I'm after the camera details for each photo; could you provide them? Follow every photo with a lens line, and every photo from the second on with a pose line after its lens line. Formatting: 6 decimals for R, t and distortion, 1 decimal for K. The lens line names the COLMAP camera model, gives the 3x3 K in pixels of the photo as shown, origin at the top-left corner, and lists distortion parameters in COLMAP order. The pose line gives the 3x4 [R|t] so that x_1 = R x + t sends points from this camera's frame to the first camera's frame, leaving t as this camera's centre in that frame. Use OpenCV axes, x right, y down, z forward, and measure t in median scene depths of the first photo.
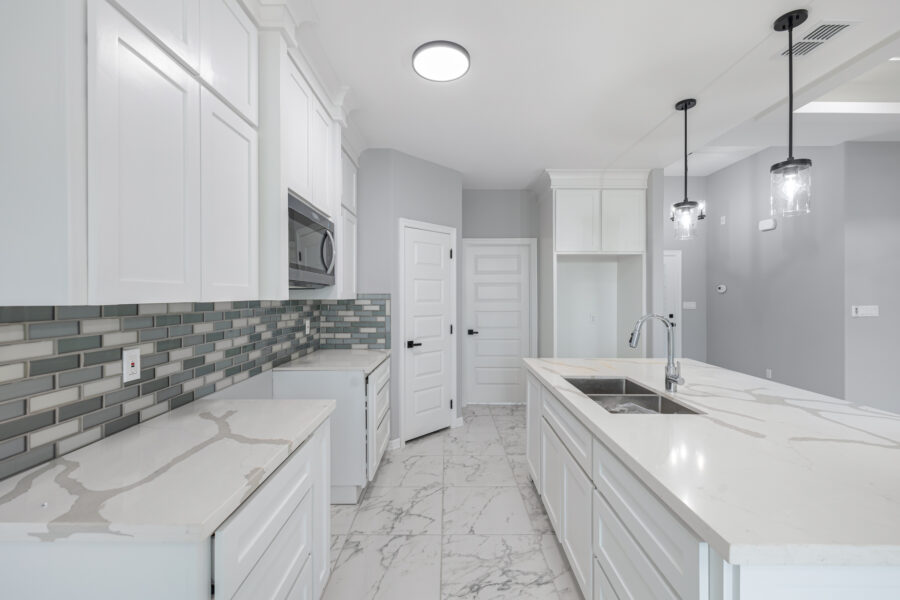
lens RADIAL K [[375.3, 0, 450.0], [0, 375.3, 300.0], [0, 0, 1]] dist [0.000589, 0.000139]
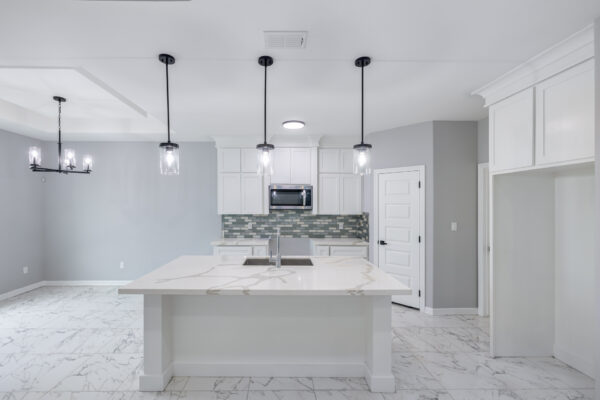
lens RADIAL K [[278.9, 0, 300.0], [0, 278.9, 200.0], [0, 0, 1]] dist [-0.062717, -0.000008]
pose [[0.004796, -0.009159, -0.999947, 2.097838], [-0.010474, 0.999903, -0.009209, -0.108546], [0.999934, 0.010518, 0.004700, 1.158302]]
